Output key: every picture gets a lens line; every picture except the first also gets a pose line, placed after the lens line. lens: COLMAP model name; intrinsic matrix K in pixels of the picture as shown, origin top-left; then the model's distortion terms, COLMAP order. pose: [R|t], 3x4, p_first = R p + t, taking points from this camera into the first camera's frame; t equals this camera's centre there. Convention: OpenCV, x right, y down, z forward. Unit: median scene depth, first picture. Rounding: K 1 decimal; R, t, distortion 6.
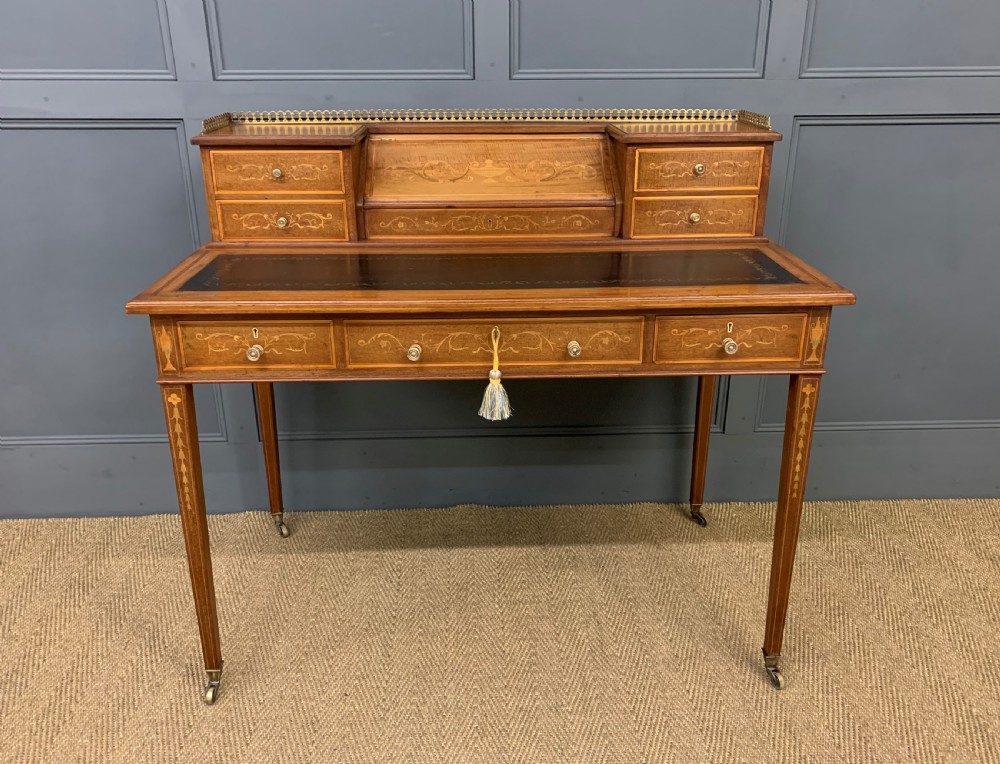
lens RADIAL K [[853.3, 0, 502.8], [0, 853.3, 391.9], [0, 0, 1]] dist [0.026052, -0.006014]
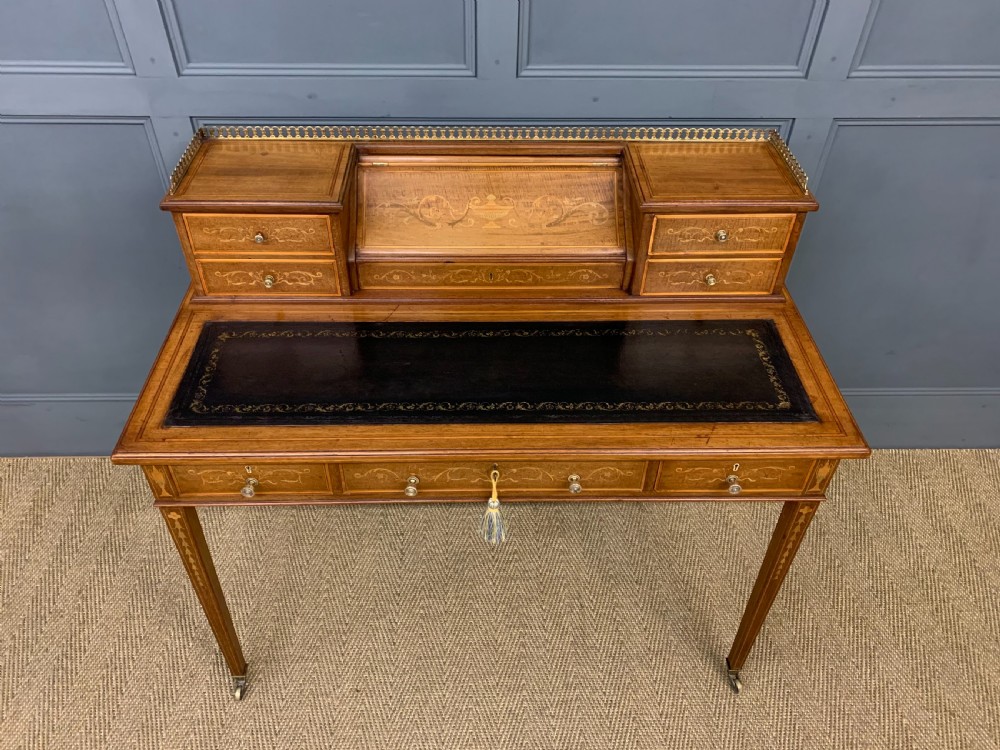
lens RADIAL K [[767.2, 0, 494.7], [0, 767.2, 371.8], [0, 0, 1]] dist [0.032081, -0.016545]
pose [[0.999775, 0.021195, 0.001154, -0.010041], [-0.020324, 0.940185, 0.340057, -0.391285], [0.006123, -0.340004, 0.940404, 0.174270]]
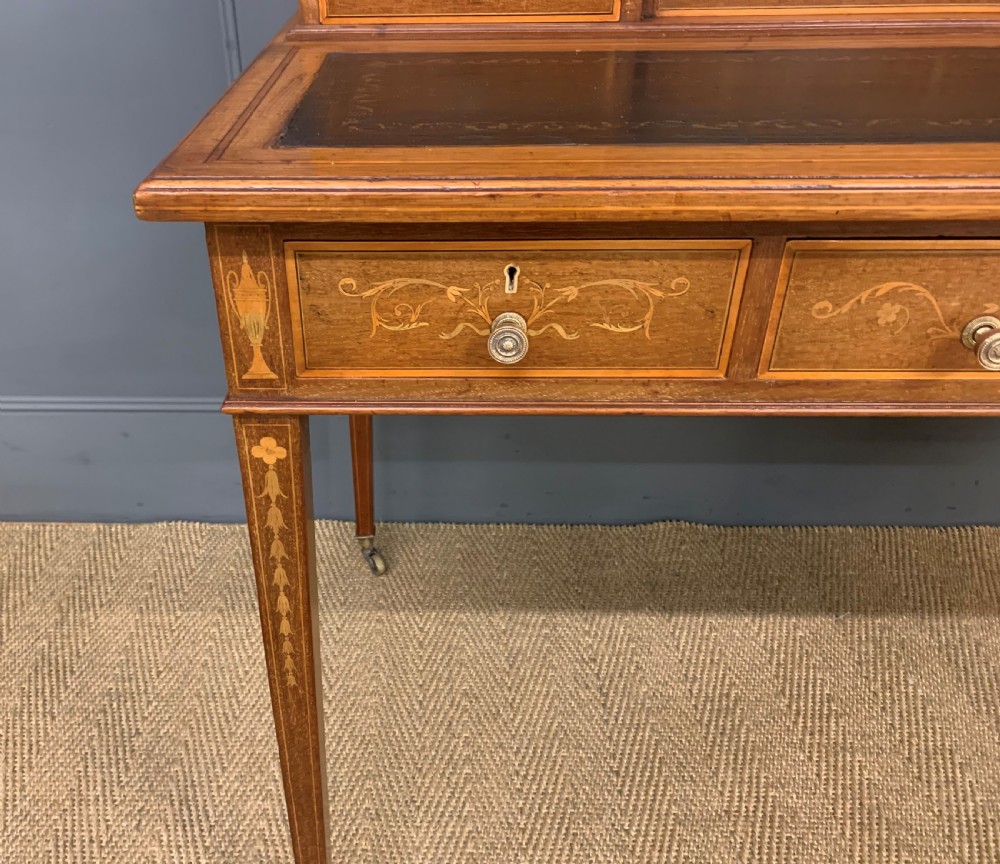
lens RADIAL K [[887.5, 0, 413.8], [0, 887.5, 424.9], [0, 0, 1]] dist [0.094035, -0.195239]
pose [[0.997677, 0.025182, -0.063303, -0.248987], [-0.013080, 0.982694, 0.184775, -0.062595], [0.066860, -0.183517, 0.980740, 0.527185]]
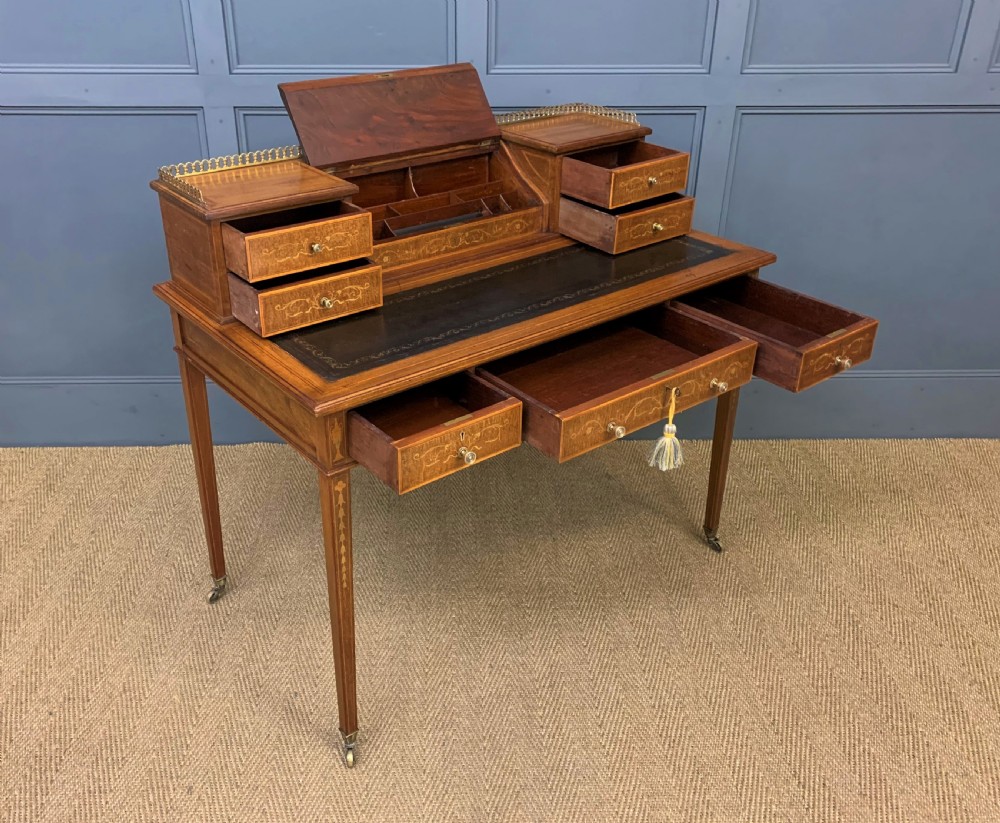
lens RADIAL K [[922.6, 0, 465.8], [0, 922.6, 391.5], [0, 0, 1]] dist [0.020137, 0.000861]
pose [[0.999896, 0.011208, -0.009044, -0.004694], [-0.010299, 0.995433, 0.094910, -0.066747], [0.010066, -0.094807, 0.995445, -0.301934]]
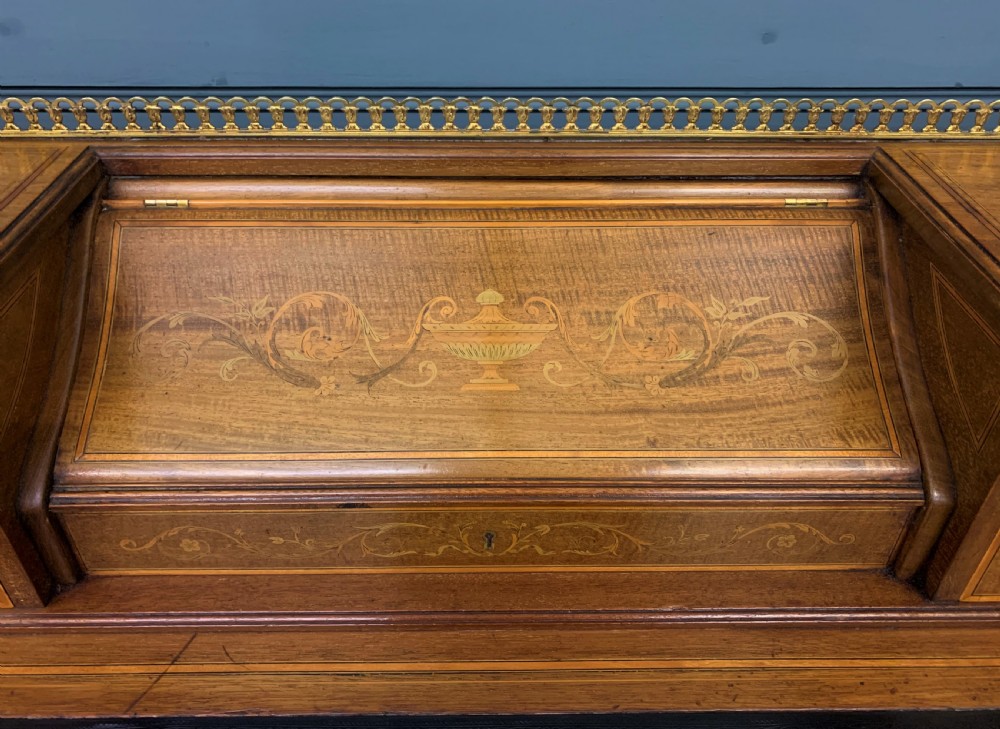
lens RADIAL K [[795.8, 0, 494.5], [0, 795.8, 346.4], [0, 0, 1]] dist [0.011451, -0.009184]
pose [[0.999677, 0.020050, -0.015612, -0.010279], [-0.015769, 0.971230, 0.237621, -0.335401], [0.019927, -0.237298, 0.971233, 0.755750]]
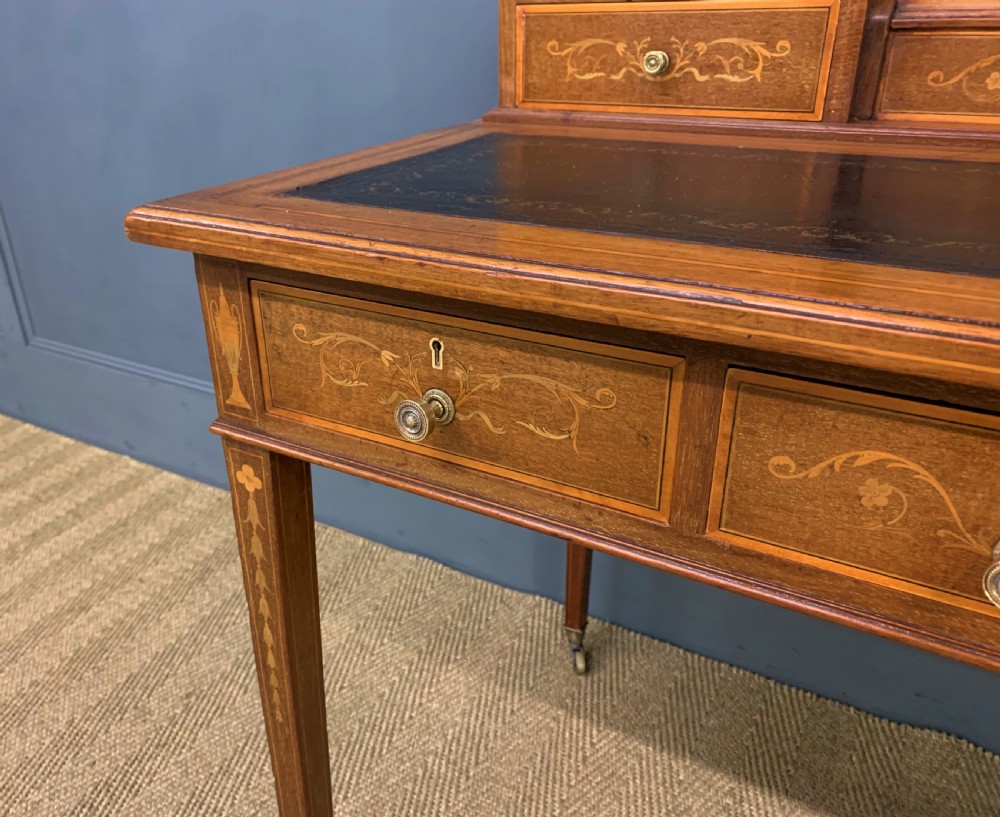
lens RADIAL K [[851.6, 0, 446.6], [0, 851.6, 398.8], [0, 0, 1]] dist [0.005077, 0.008488]
pose [[0.834974, 0.216611, -0.505863, -0.103956], [-0.184295, 0.976256, 0.113838, -0.072370], [0.518511, -0.001824, 0.855069, 0.603935]]
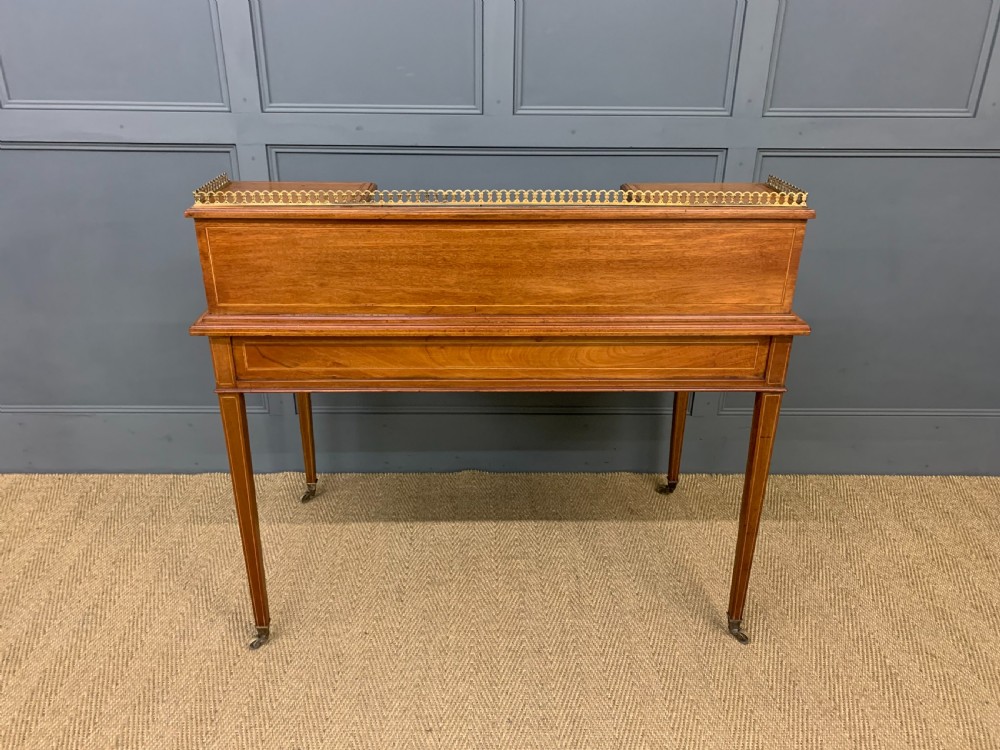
lens RADIAL K [[768.8, 0, 494.0], [0, 768.8, 372.0], [0, 0, 1]] dist [0.019533, -0.000834]
pose [[0.999573, 0.021462, -0.019851, 0.011482], [-0.020756, 0.999168, 0.035102, -0.056181], [0.020588, -0.034675, 0.999187, -0.071009]]
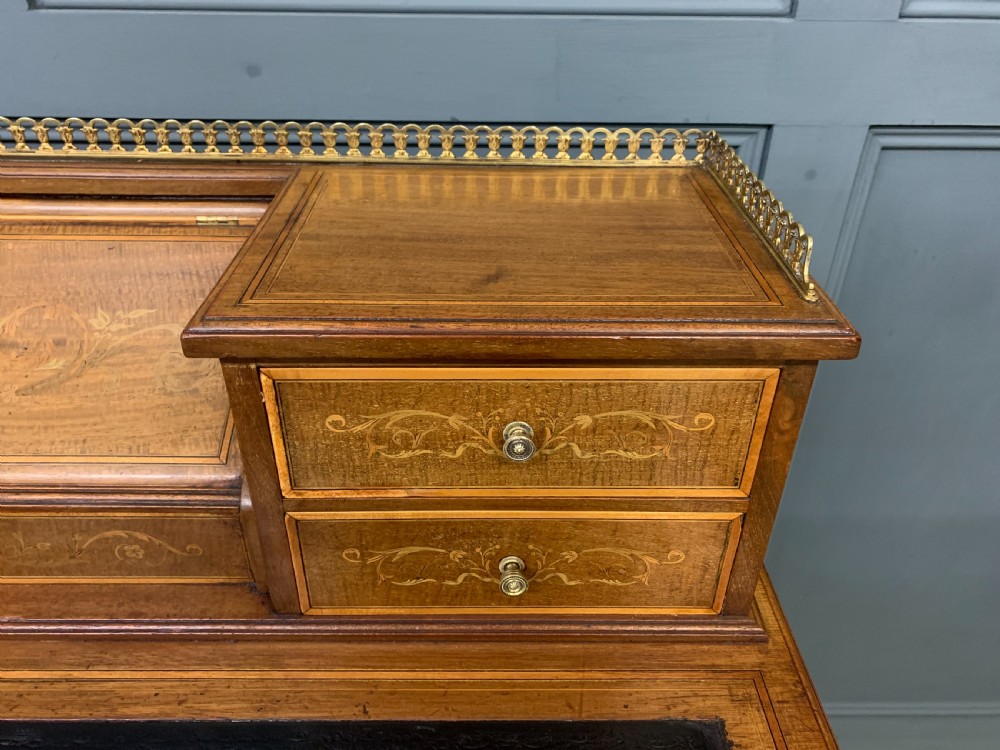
lens RADIAL K [[780.4, 0, 493.6], [0, 780.4, 371.2], [0, 0, 1]] dist [0.017302, -0.011600]
pose [[0.999413, 0.029100, -0.018100, 0.221802], [-0.025500, 0.984325, 0.174509, -0.316037], [0.022894, -0.173945, 0.984489, 0.759273]]
